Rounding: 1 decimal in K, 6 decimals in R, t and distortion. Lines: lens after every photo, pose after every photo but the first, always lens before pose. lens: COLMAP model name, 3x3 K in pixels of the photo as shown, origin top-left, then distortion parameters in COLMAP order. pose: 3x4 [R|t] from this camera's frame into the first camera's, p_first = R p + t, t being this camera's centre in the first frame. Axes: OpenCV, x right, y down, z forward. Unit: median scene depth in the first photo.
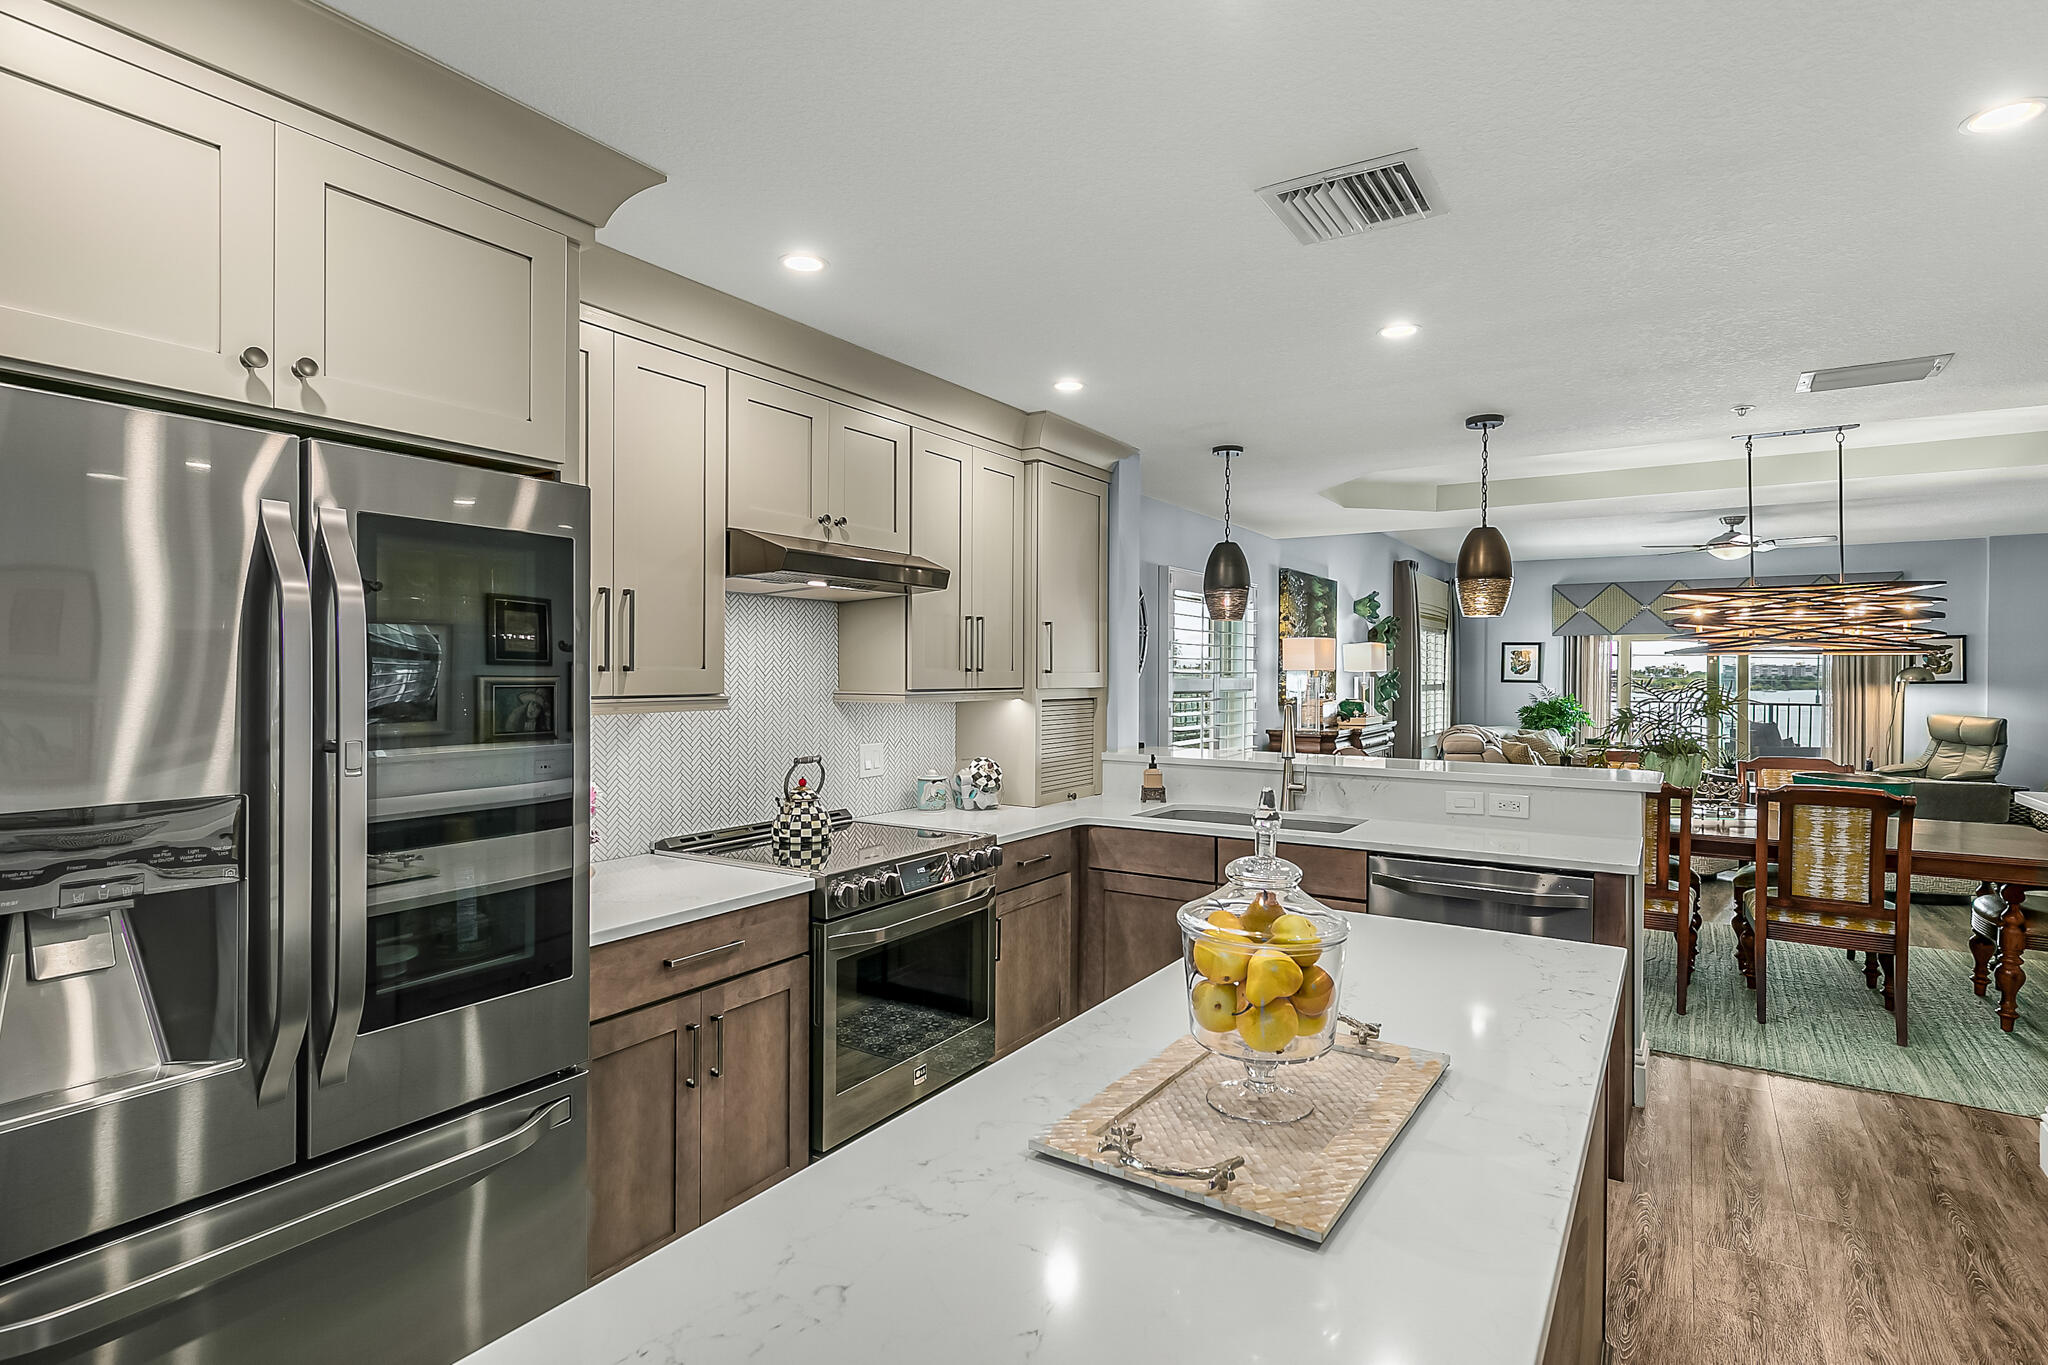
lens RADIAL K [[1017.3, 0, 1031.9], [0, 1017.3, 679.3], [0, 0, 1]] dist [0.019391, 0.001349]
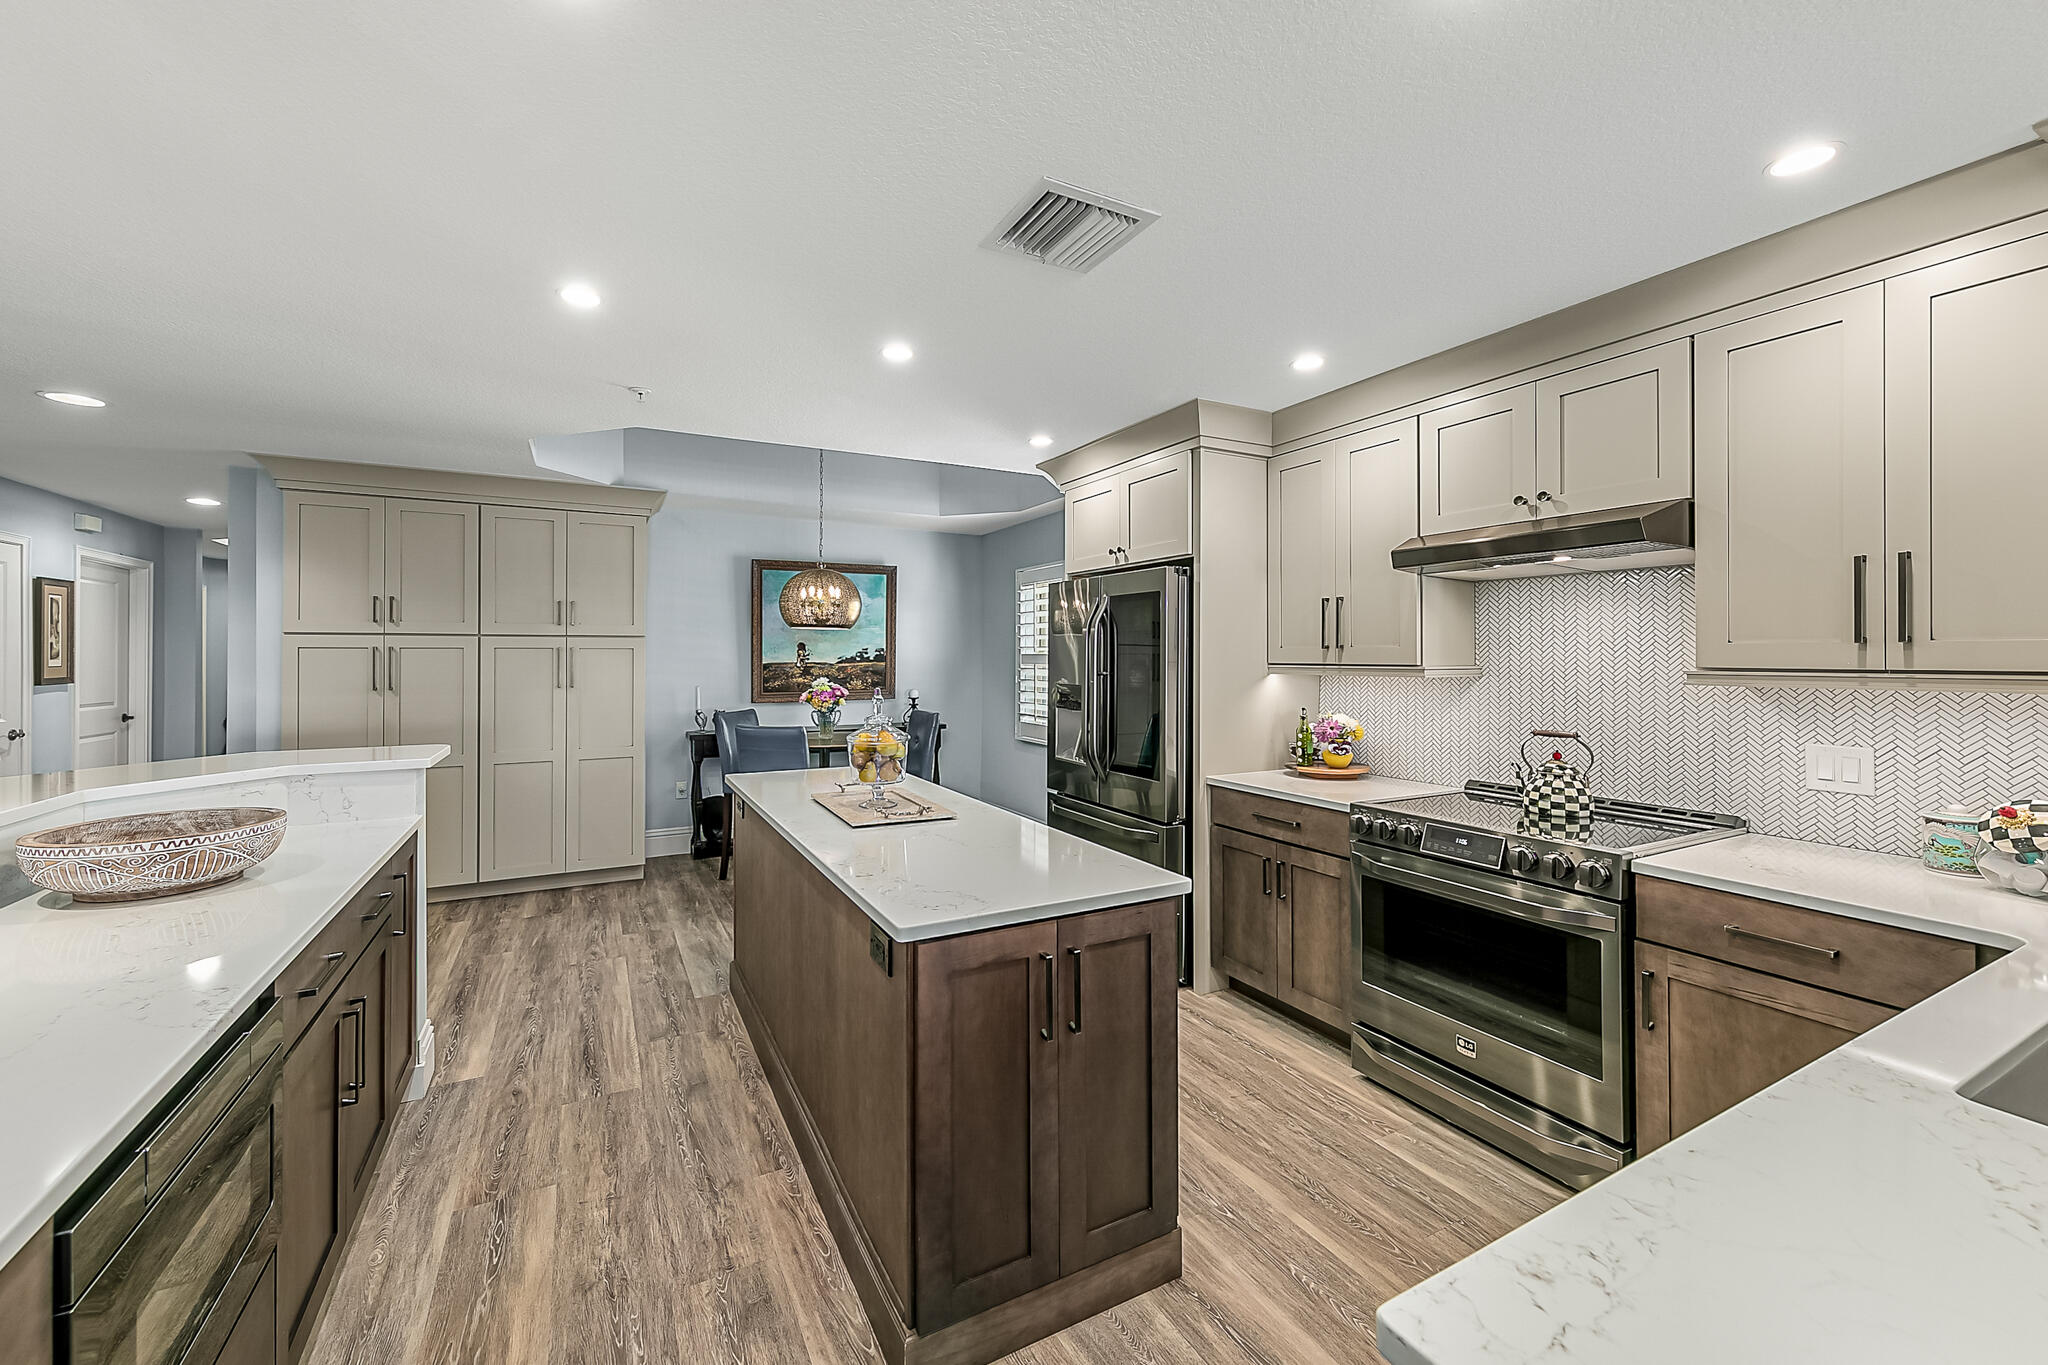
lens RADIAL K [[779.4, 0, 1004.3], [0, 779.4, 654.7], [0, 0, 1]] dist [0.008278, -0.000144]
pose [[-0.492342, -0.015394, -0.870266, 0.573827], [-0.013543, 0.999858, -0.010024, 0.012122], [0.870297, 0.006851, -0.492480, 0.712436]]
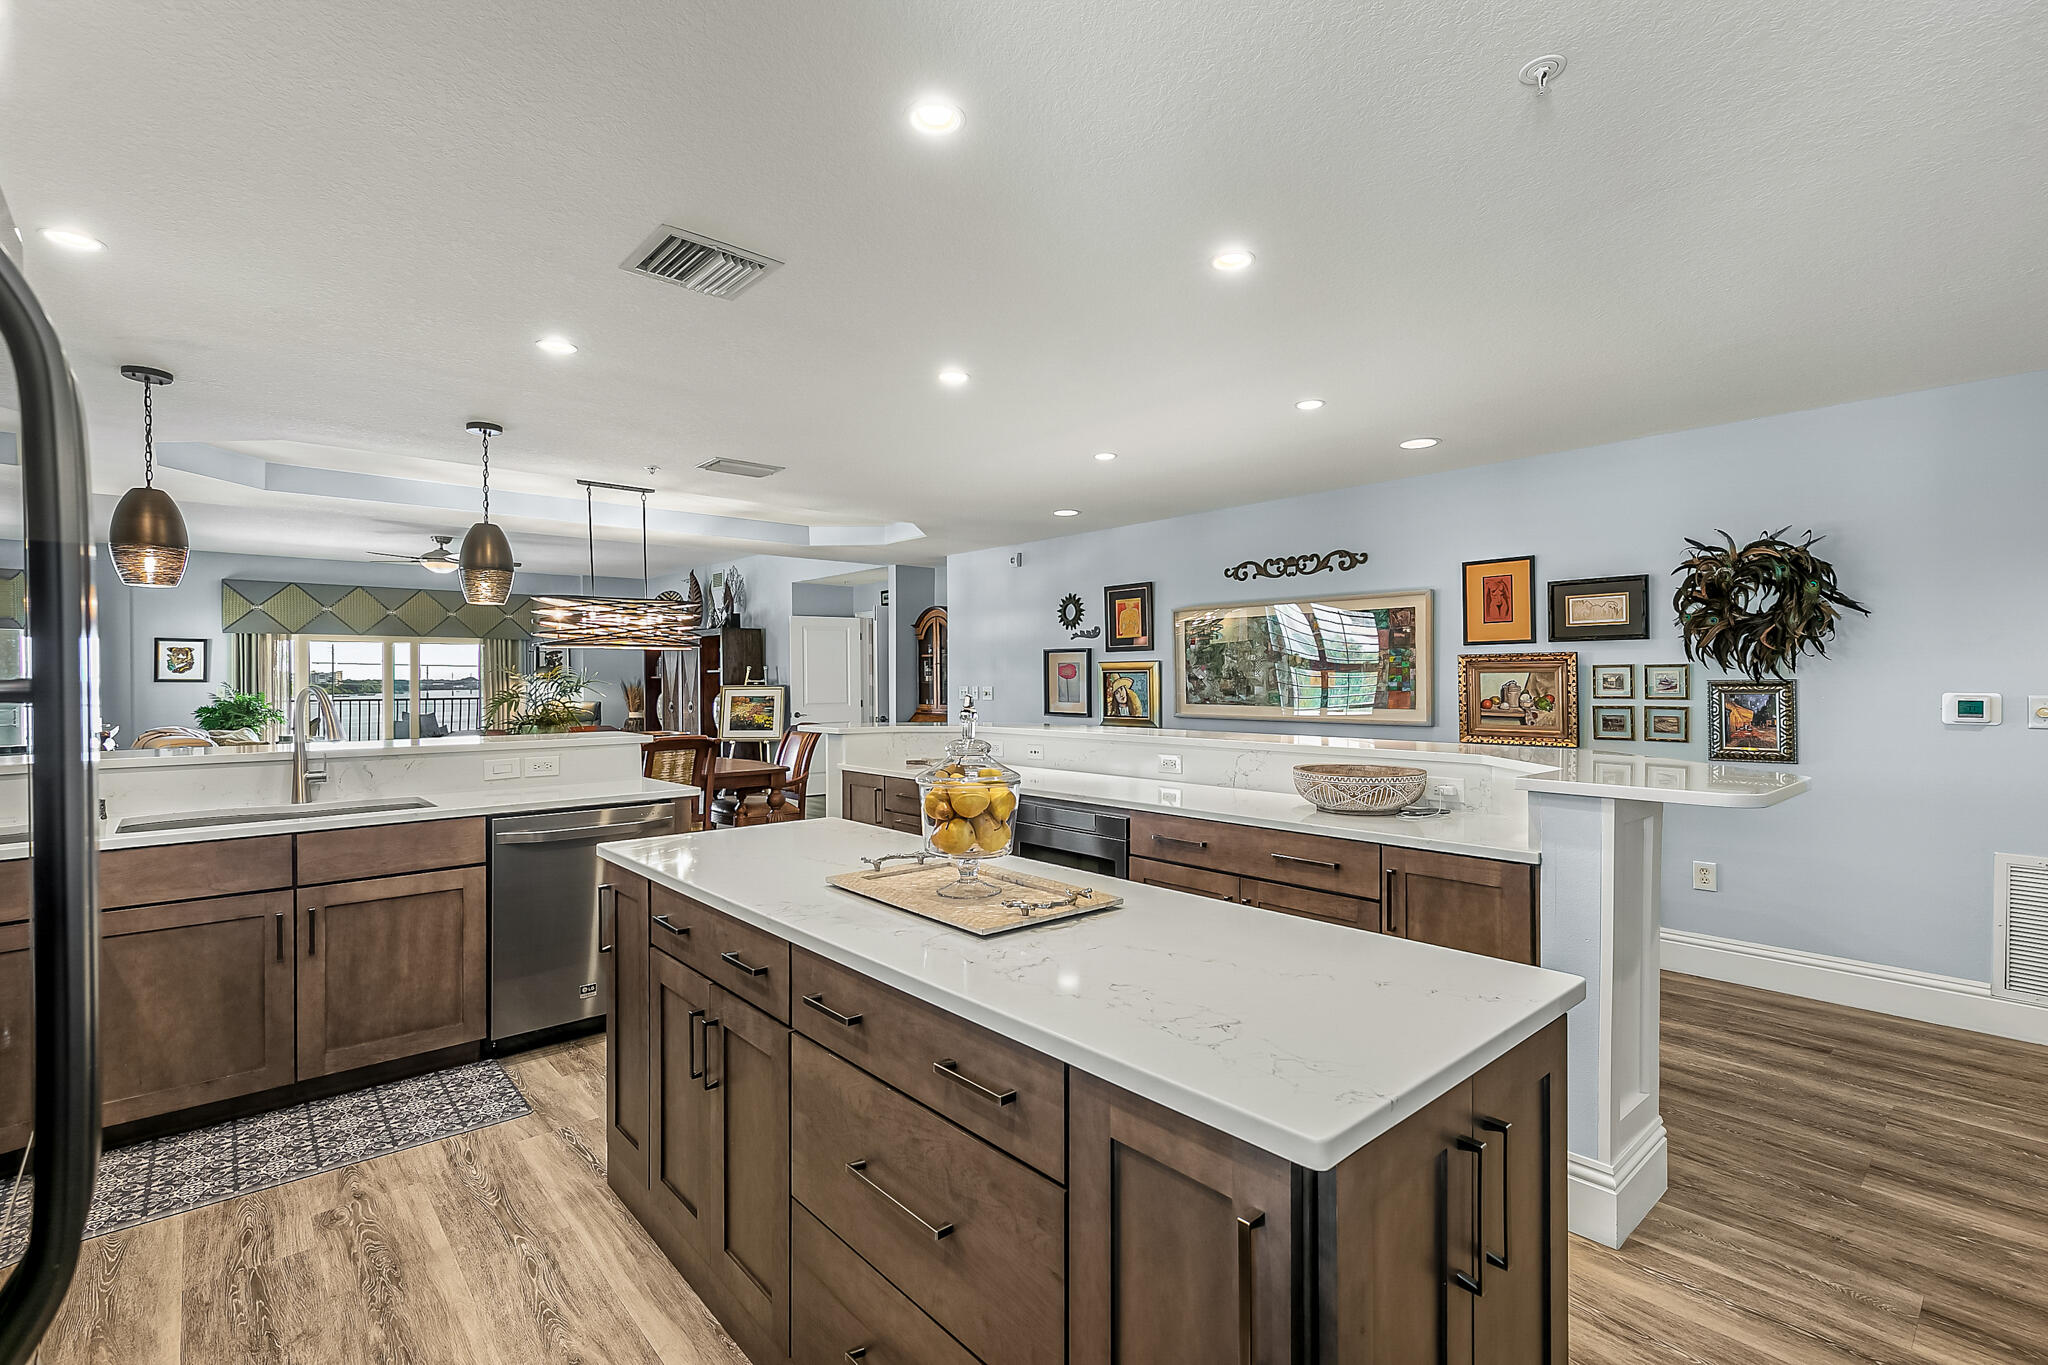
lens RADIAL K [[916.0, 0, 1020.0], [0, 916.0, 683.7], [0, 0, 1]] dist [0.003784, 0.000736]
pose [[0.281570, -0.012085, 0.959465, -0.357016], [0.012592, 0.999881, 0.008899, 0.024037], [-0.959458, 0.009576, 0.281688, 0.162845]]
